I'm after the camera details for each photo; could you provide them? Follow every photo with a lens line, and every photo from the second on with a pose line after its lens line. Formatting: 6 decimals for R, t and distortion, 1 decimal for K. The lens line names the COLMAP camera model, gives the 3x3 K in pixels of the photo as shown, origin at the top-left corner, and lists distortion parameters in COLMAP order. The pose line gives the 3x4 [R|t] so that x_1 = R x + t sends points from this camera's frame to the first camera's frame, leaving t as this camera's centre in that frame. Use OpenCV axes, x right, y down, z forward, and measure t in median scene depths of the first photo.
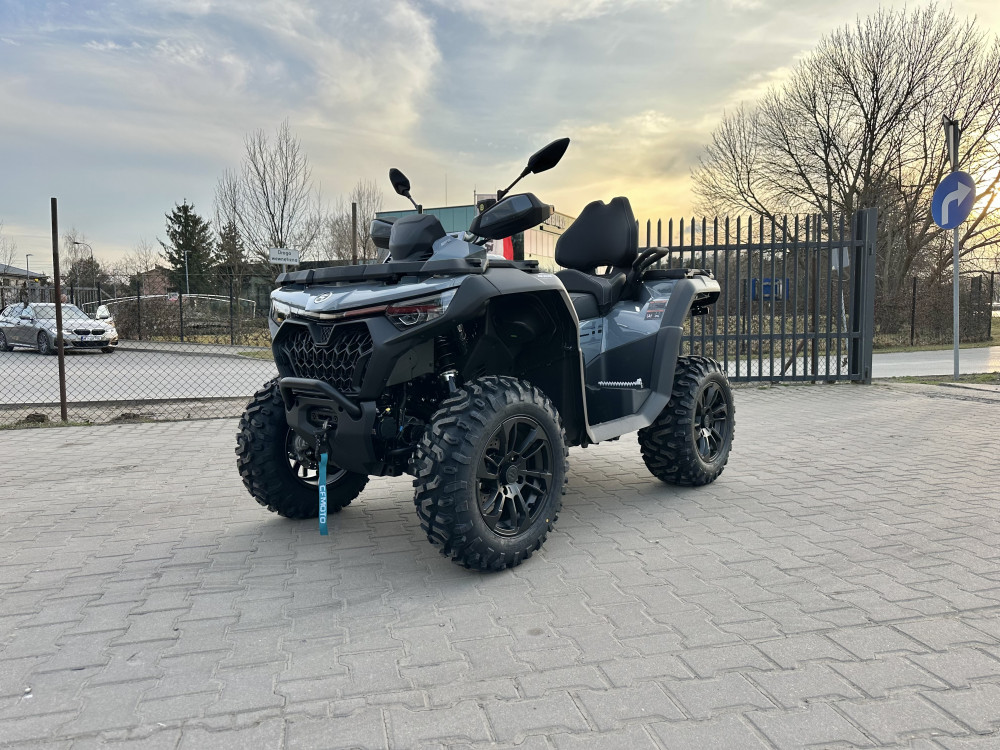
lens RADIAL K [[706.7, 0, 493.8], [0, 706.7, 375.2], [0, 0, 1]] dist [0.034488, -0.042554]
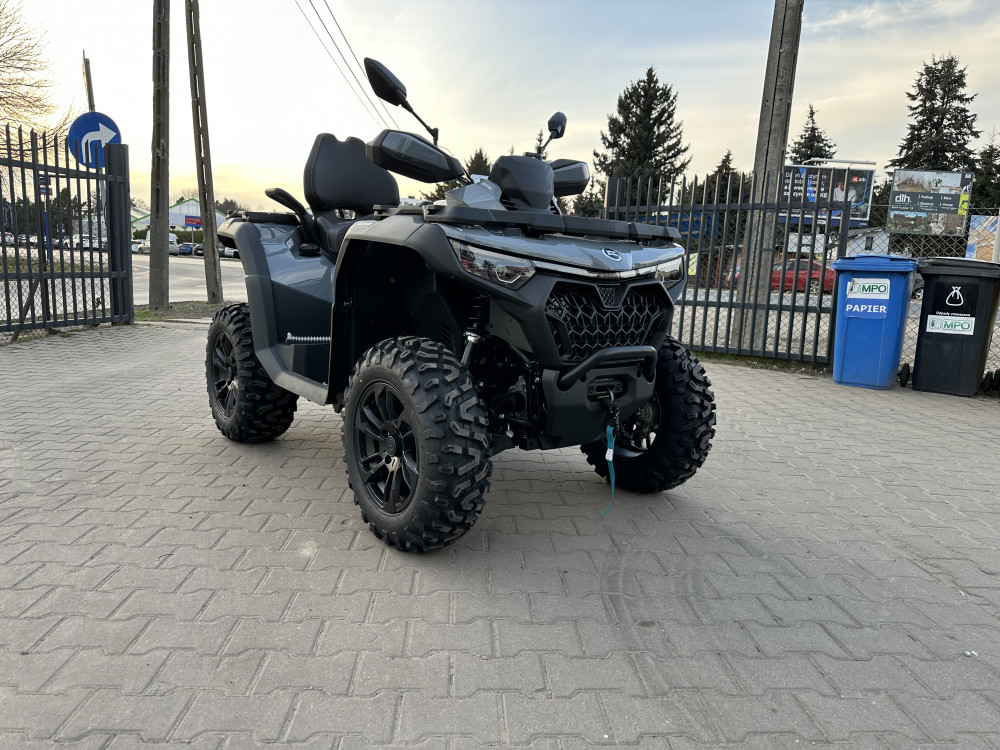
lens RADIAL K [[706.7, 0, 497.9], [0, 706.7, 384.6], [0, 0, 1]] dist [0.034488, -0.042554]
pose [[0.190334, -0.138578, 0.971889, -1.080478], [0.030969, 0.990342, 0.135144, -0.067034], [-0.981231, 0.004376, 0.192787, 0.913500]]
